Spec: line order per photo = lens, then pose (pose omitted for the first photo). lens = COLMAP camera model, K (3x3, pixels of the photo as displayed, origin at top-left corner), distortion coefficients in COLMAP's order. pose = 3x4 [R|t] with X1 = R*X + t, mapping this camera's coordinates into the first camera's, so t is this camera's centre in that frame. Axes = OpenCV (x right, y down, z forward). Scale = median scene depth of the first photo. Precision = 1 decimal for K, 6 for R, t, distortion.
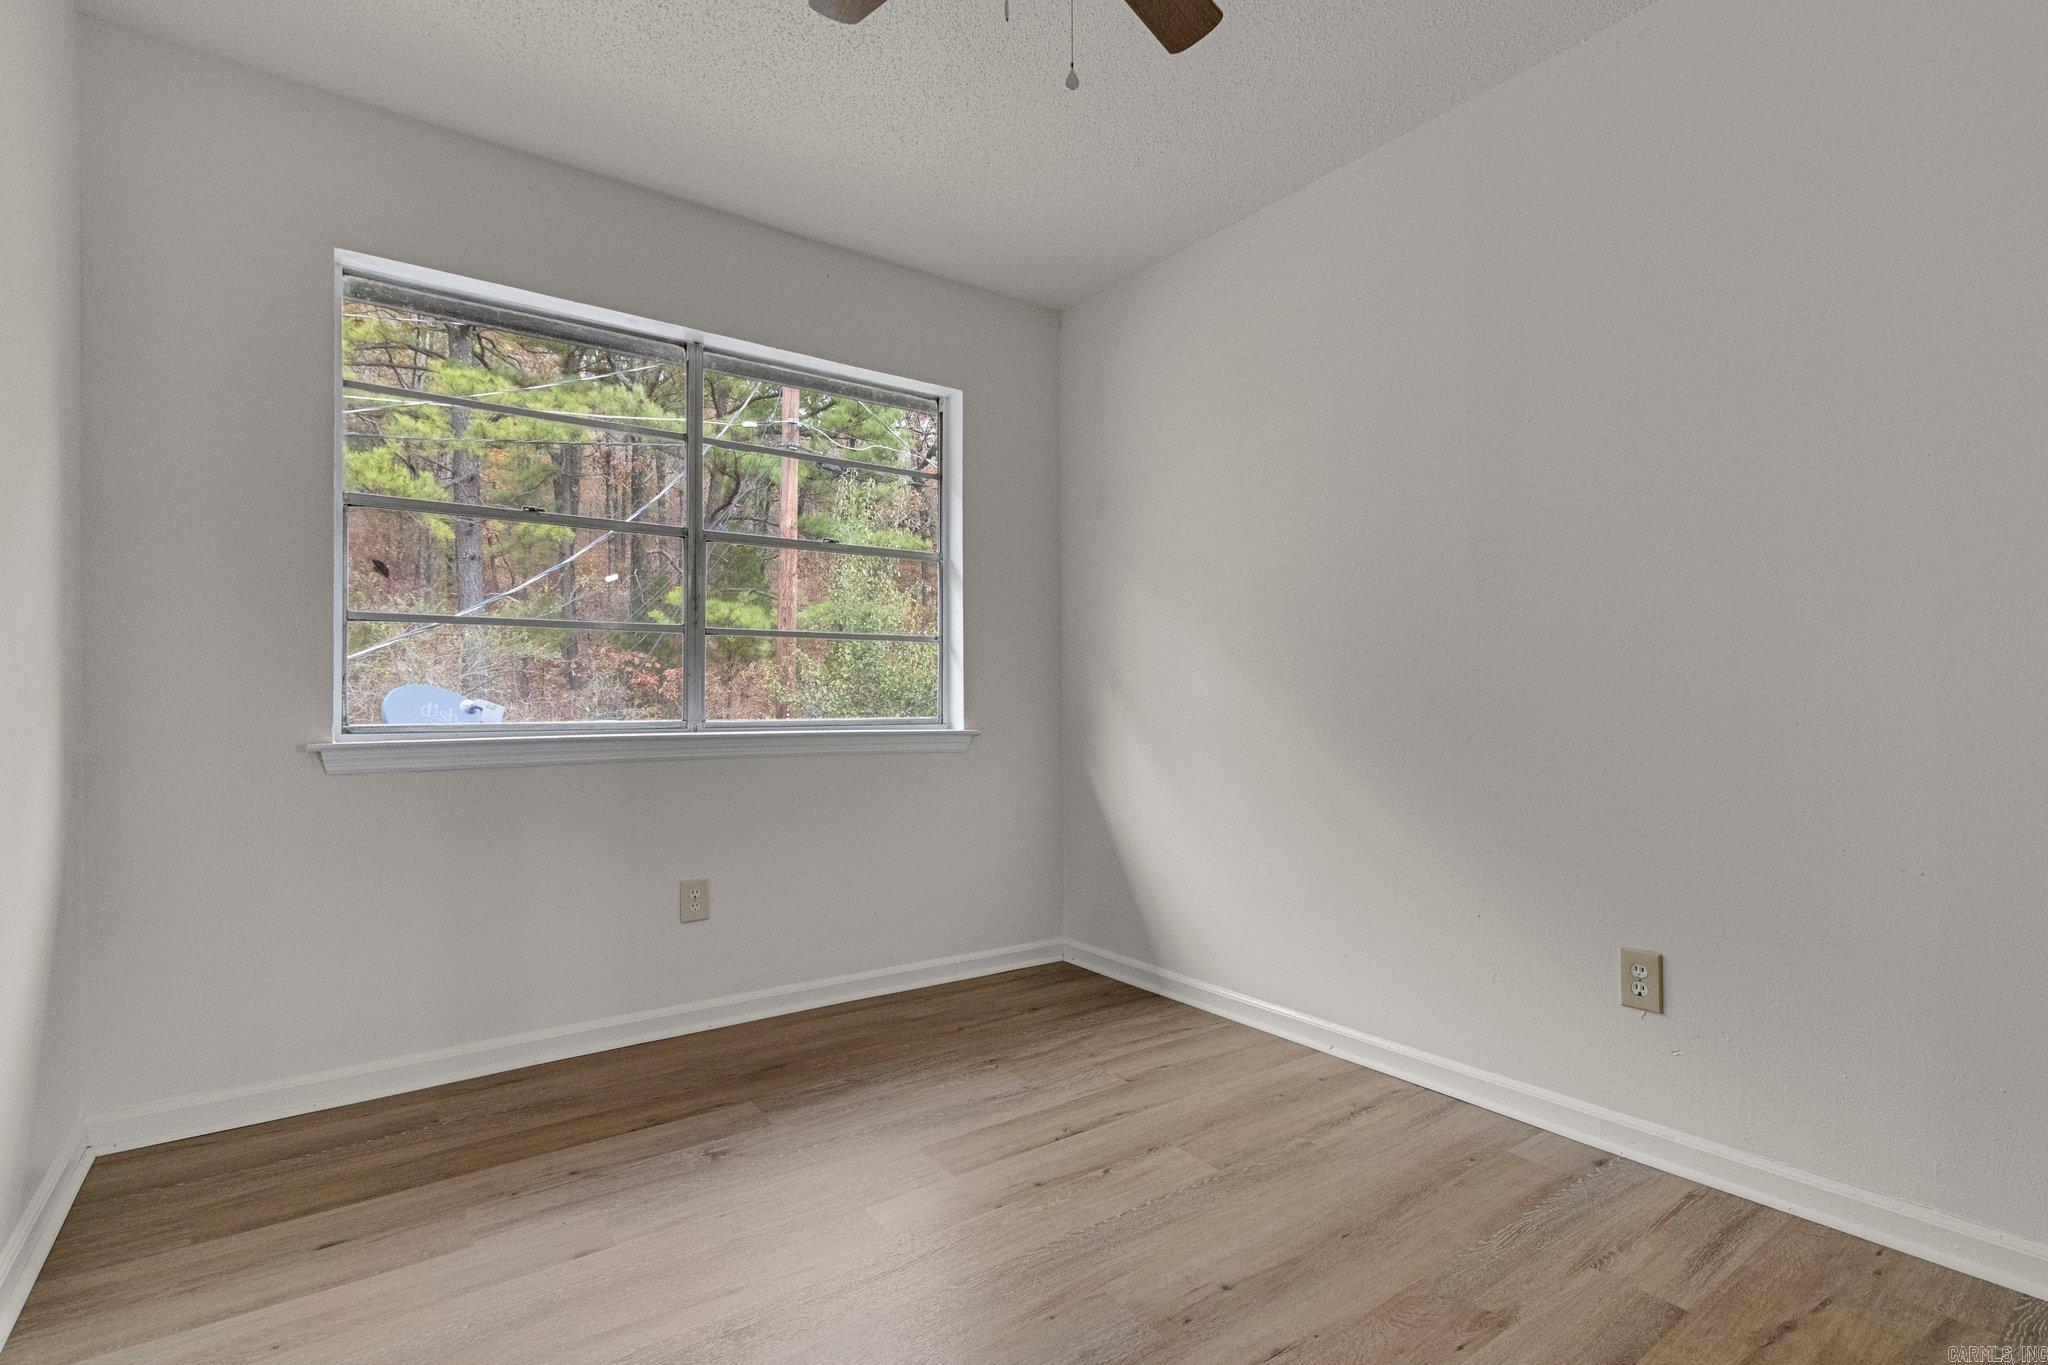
lens RADIAL K [[962.5, 0, 1021.3], [0, 962.5, 686.9], [0, 0, 1]] dist [0.001309, 0.001371]
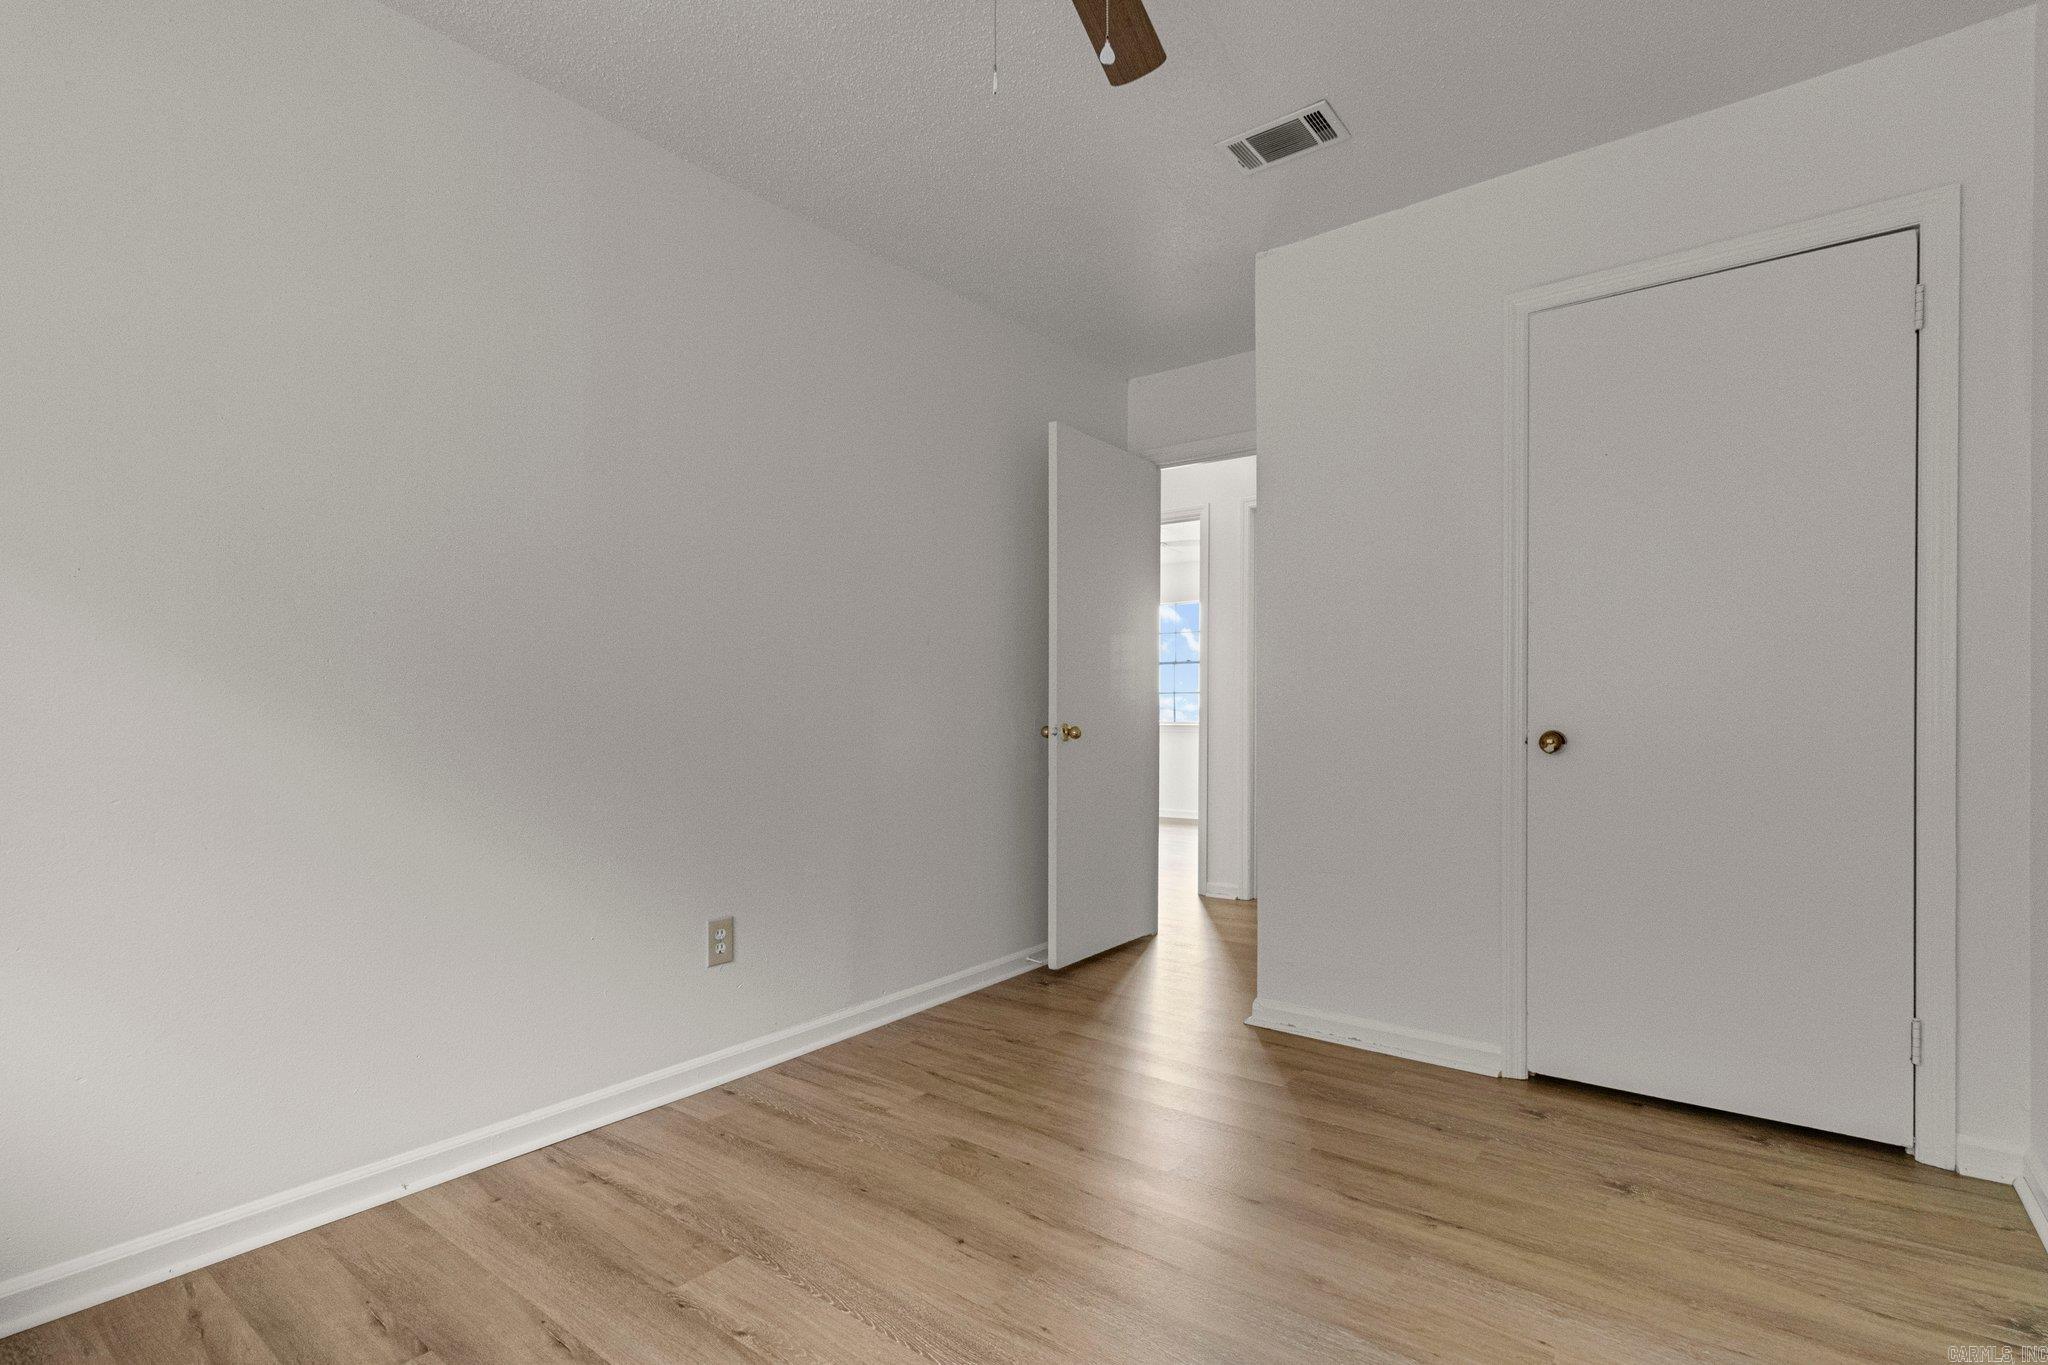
lens RADIAL K [[962.5, 0, 1022.8], [0, 962.5, 702.7], [0, 0, 1]] dist [0.001309, 0.001371]
pose [[-0.271065, 0.014703, 0.962449, -0.732404], [-0.007973, 0.999815, -0.017519, 0.005798], [-0.962528, -0.012422, -0.270898, 1.002443]]
